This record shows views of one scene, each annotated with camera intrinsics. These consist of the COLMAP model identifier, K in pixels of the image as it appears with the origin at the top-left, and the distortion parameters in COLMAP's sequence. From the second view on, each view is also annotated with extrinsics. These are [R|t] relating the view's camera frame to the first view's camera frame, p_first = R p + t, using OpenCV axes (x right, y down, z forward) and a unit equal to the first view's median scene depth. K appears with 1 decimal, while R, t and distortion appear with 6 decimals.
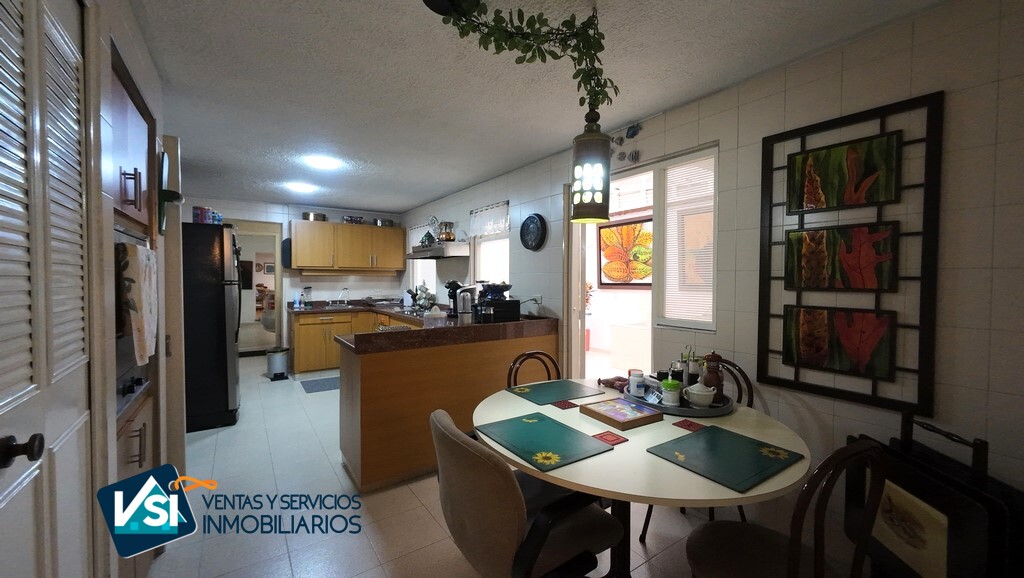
lens RADIAL K [[392.8, 0, 513.0], [0, 392.8, 286.4], [0, 0, 1]] dist [0.007967, -0.000013]
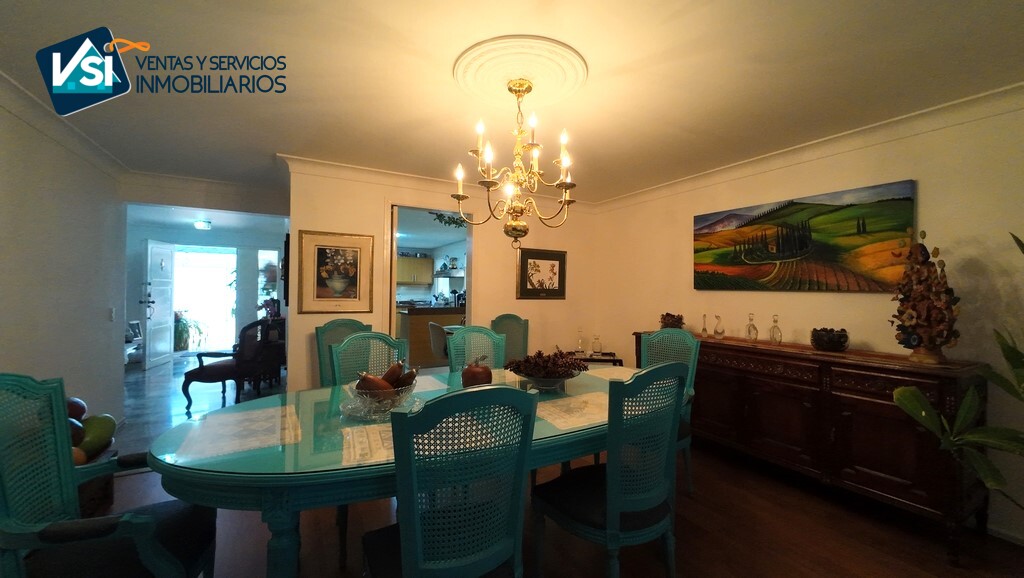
lens RADIAL K [[392.8, 0, 512.8], [0, 392.8, 289.0], [0, 0, 1]] dist [0.007967, -0.000013]
pose [[0.995775, 0.006490, -0.091598, 0.234635], [-0.009084, 0.999569, -0.027932, 0.027078], [0.091378, 0.028646, 0.995404, -0.684050]]
